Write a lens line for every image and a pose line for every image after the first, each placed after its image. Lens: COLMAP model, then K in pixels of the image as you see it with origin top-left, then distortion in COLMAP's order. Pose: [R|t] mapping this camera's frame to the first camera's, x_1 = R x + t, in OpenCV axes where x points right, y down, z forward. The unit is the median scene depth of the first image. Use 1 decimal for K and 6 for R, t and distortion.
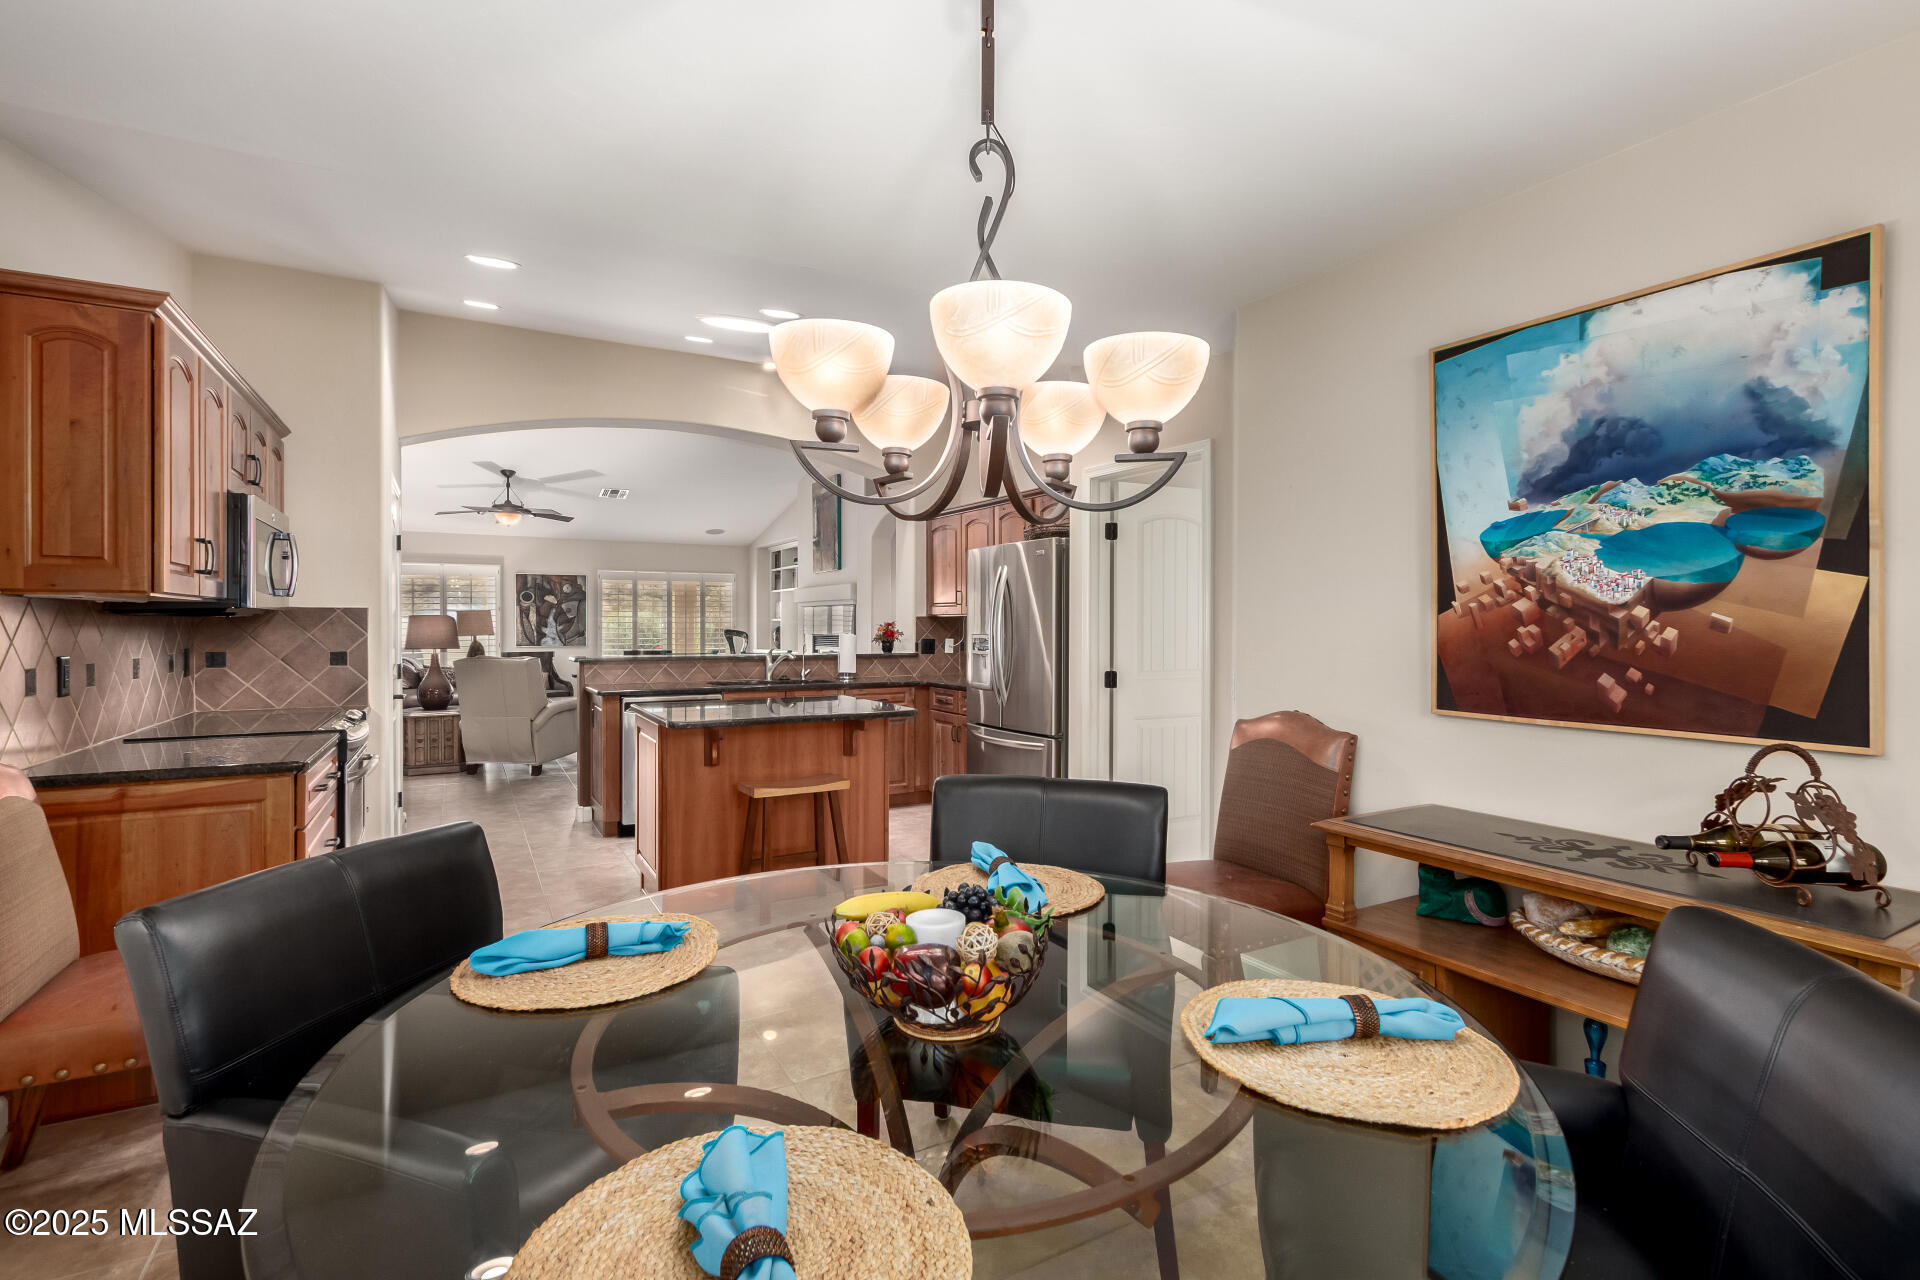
lens RADIAL K [[880.0, 0, 951.1], [0, 880.0, 629.1], [0, 0, 1]] dist [0.001284, -0.000238]
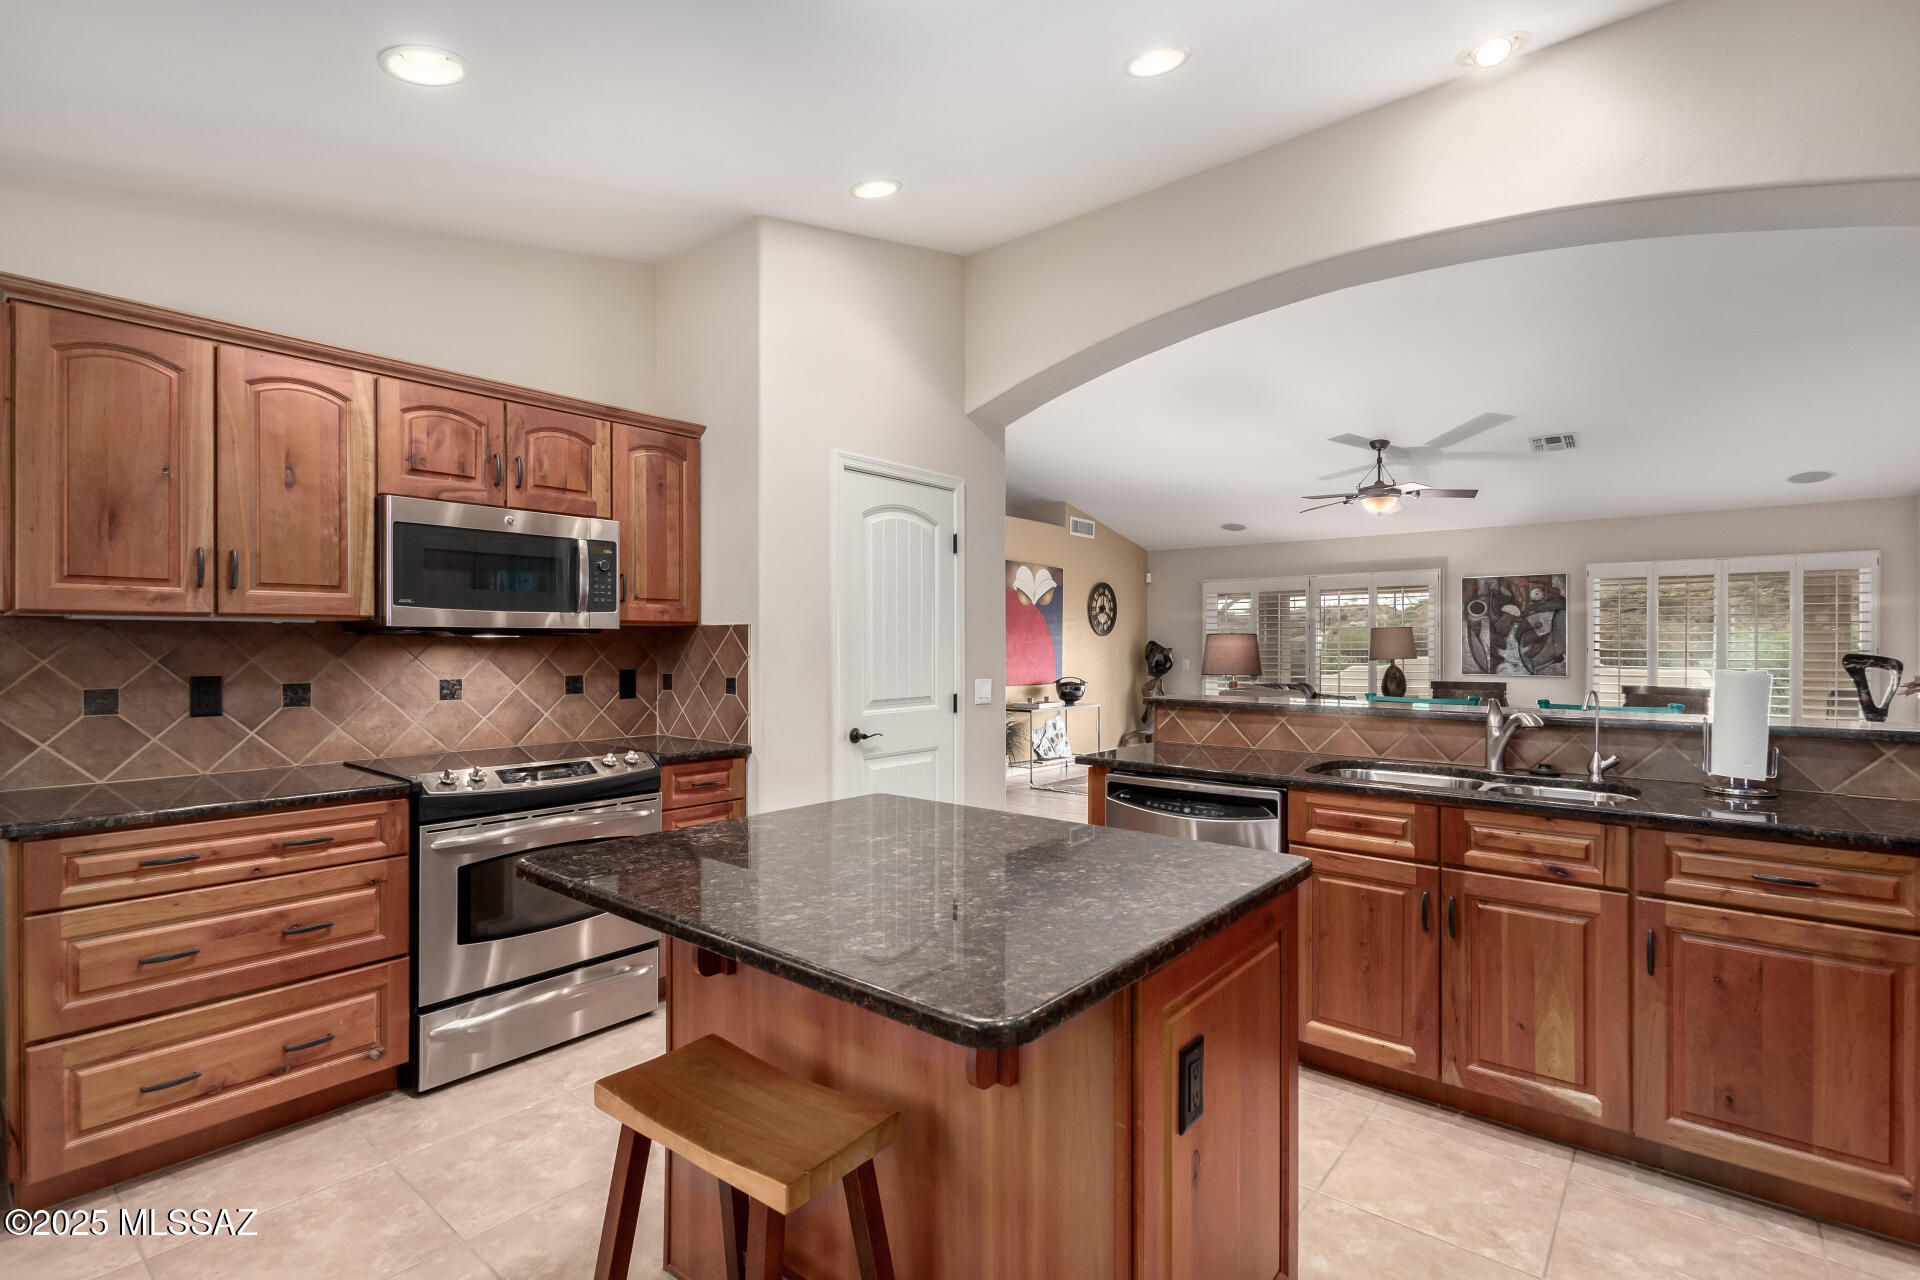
lens RADIAL K [[885.3, 0, 963.5], [0, 885.3, 645.7], [0, 0, 1]] dist [0.004645, -0.001146]
pose [[0.364499, 0.001140, -0.931203, 0.306642], [-0.005242, 0.999986, -0.000828, -0.008887], [0.931189, 0.005183, 0.364500, 1.589866]]
